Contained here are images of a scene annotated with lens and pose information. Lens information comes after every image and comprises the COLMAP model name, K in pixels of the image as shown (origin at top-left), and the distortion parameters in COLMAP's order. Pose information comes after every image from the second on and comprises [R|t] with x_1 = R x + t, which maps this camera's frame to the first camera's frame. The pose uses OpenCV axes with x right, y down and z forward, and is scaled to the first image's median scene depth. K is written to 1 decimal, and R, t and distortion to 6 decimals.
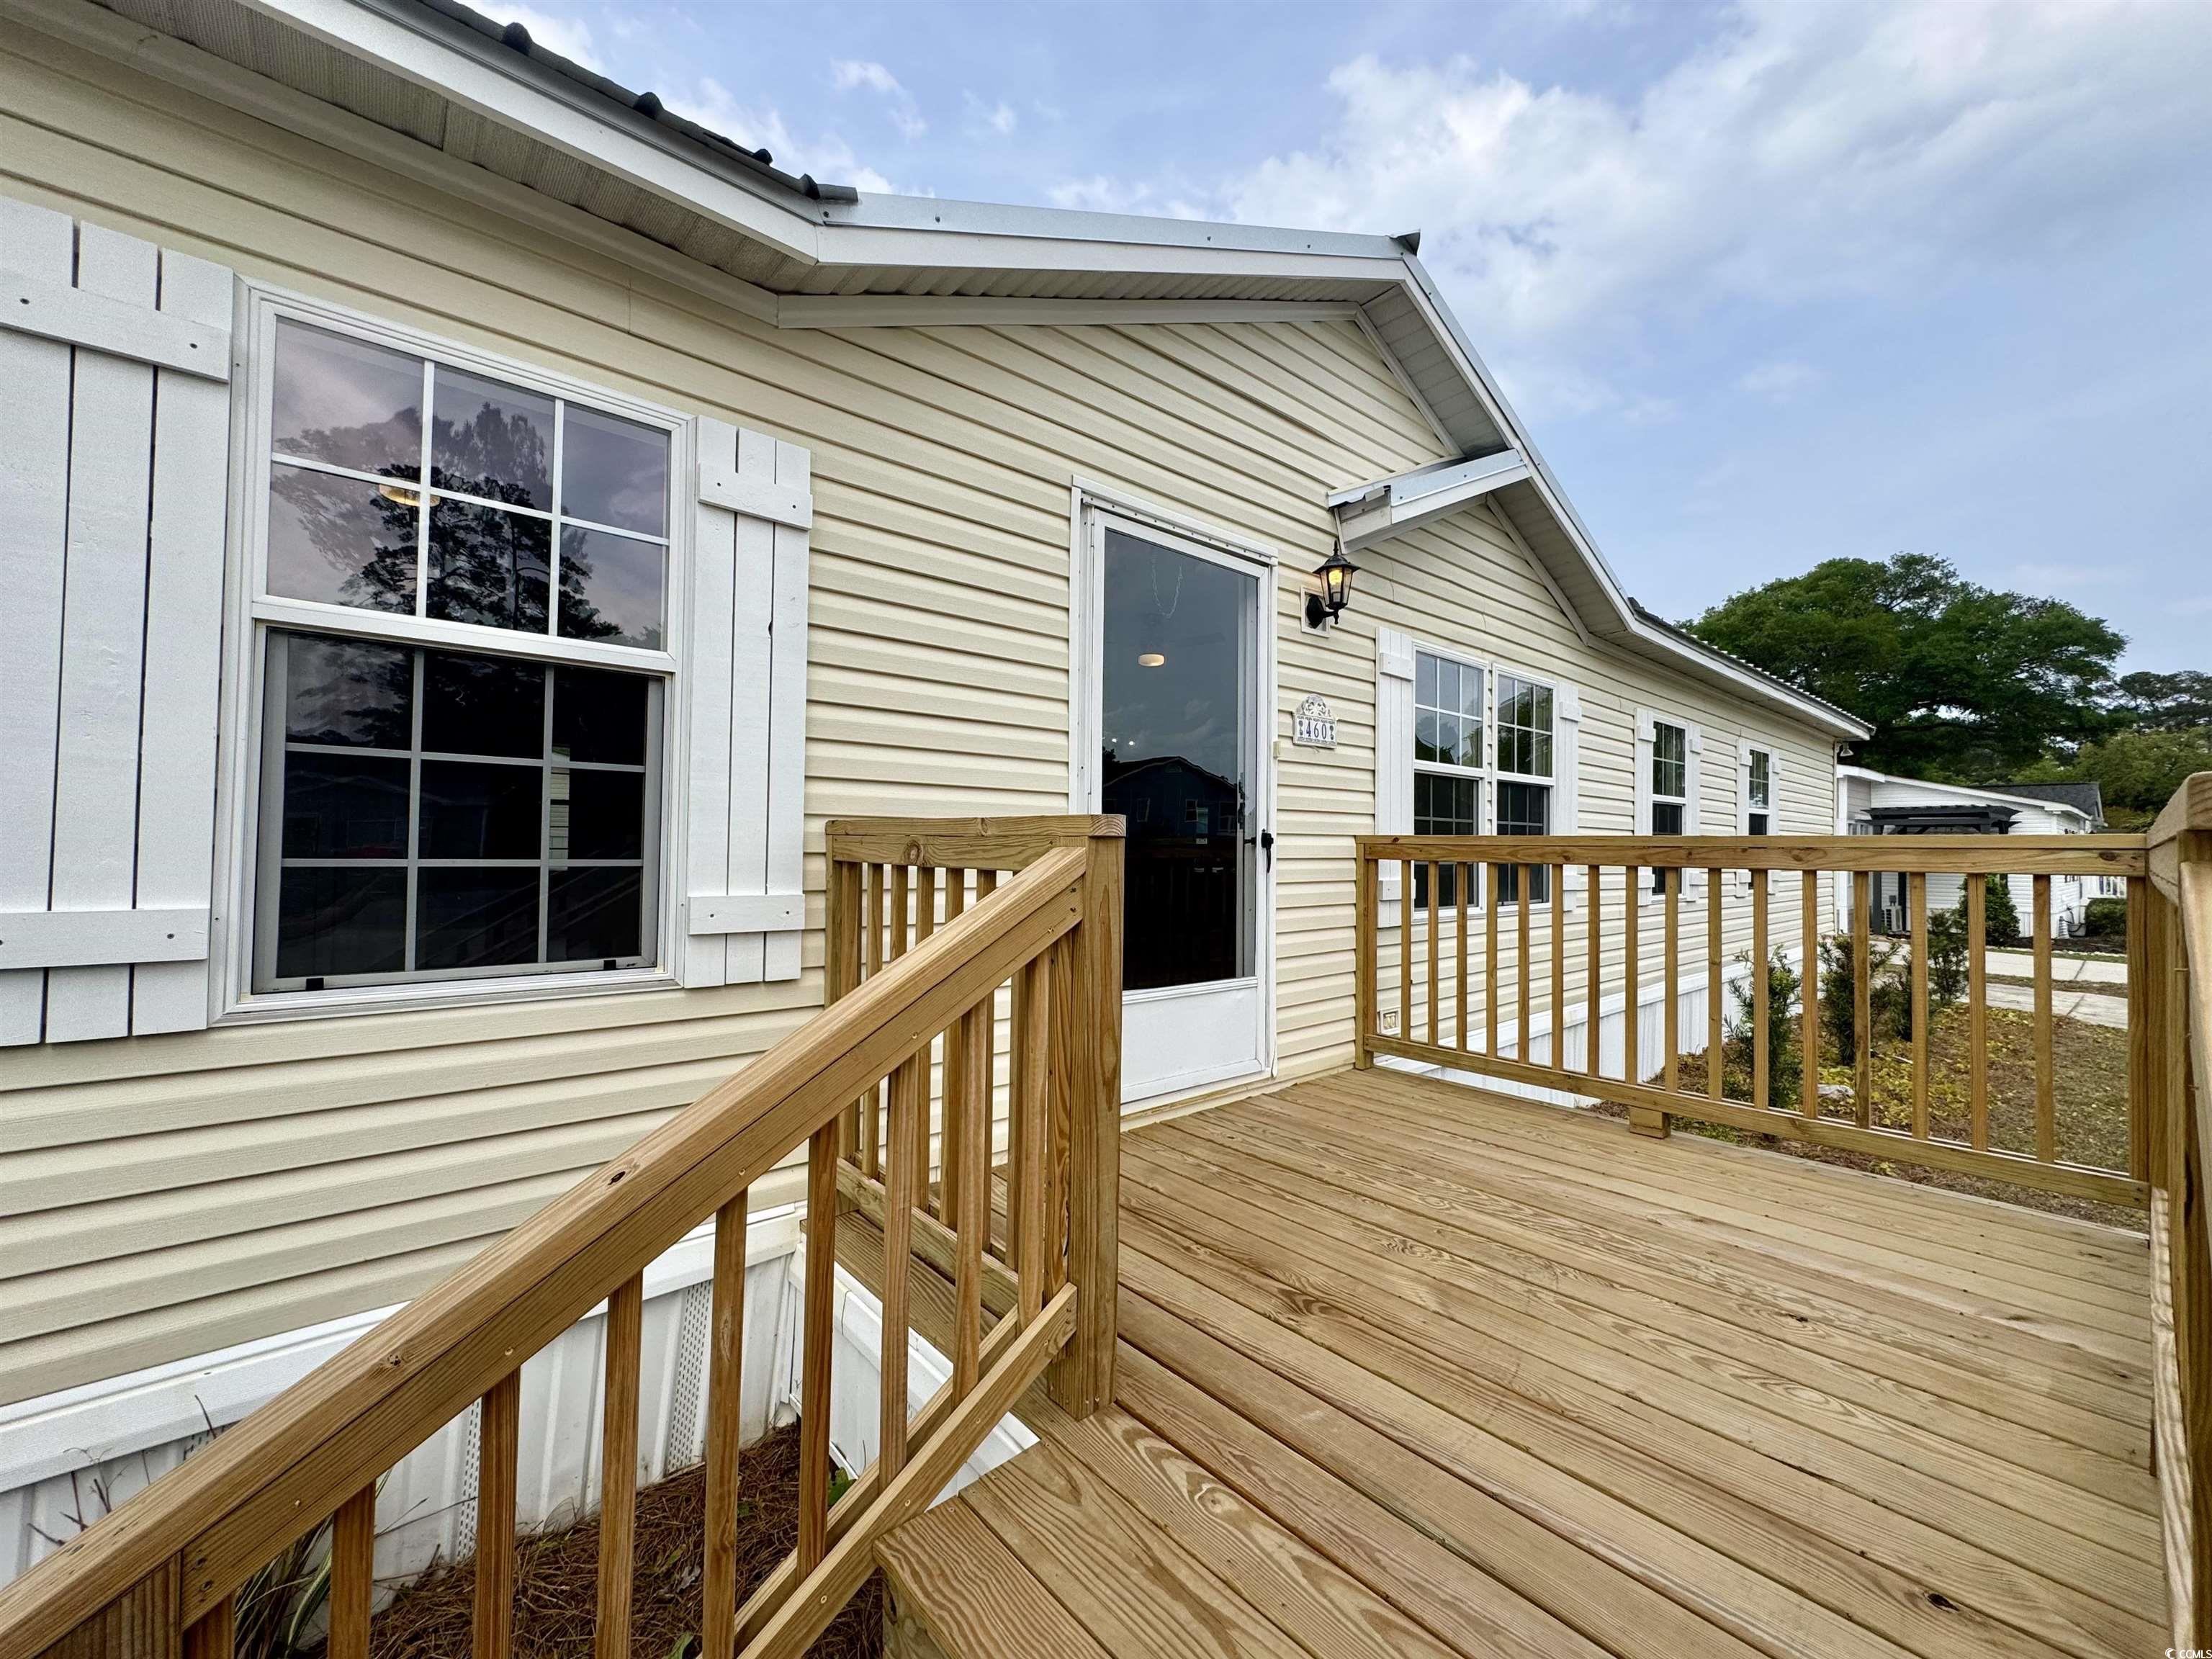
lens RADIAL K [[879.4, 0, 1106.0], [0, 879.4, 829.5], [0, 0, 1]] dist [-0.001933, -0.000074]
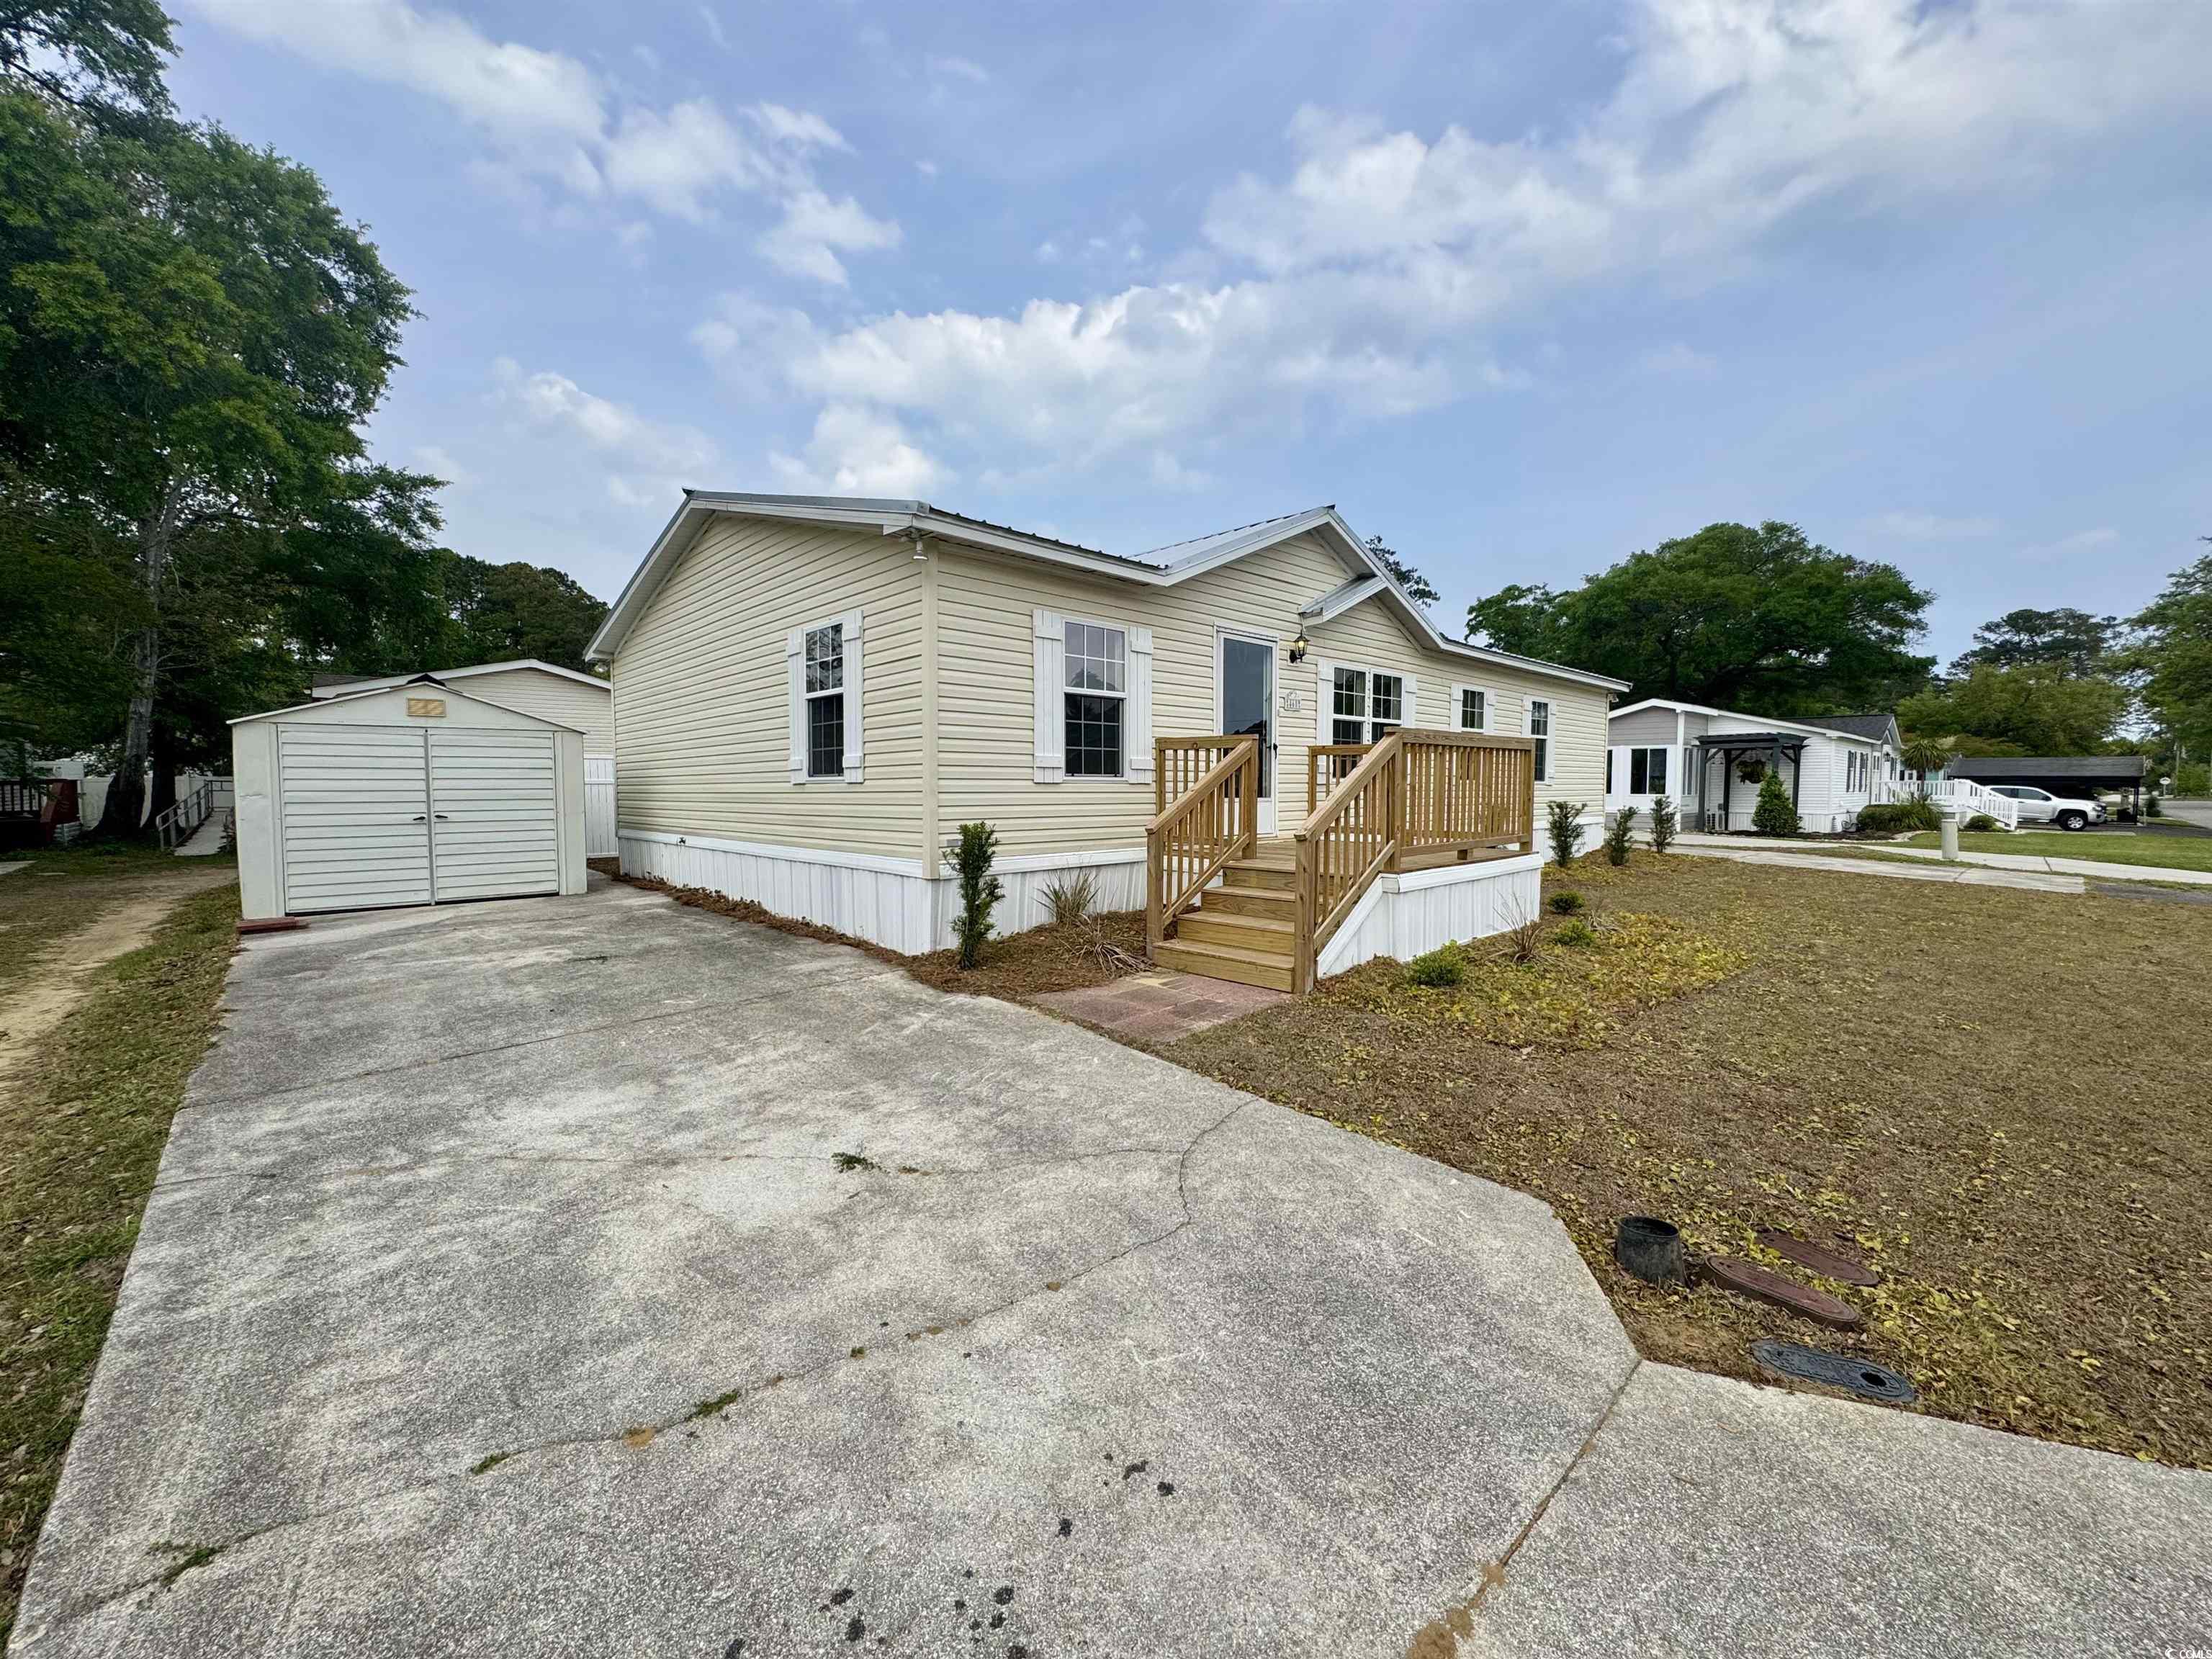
lens RADIAL K [[879.4, 0, 1106.0], [0, 879.4, 829.5], [0, 0, 1]] dist [-0.001933, -0.000074]
pose [[0.998834, -0.013205, 0.046429, -0.372847], [0.009770, 0.997253, 0.073428, 0.050222], [-0.047271, -0.072889, 0.996219, -1.345760]]
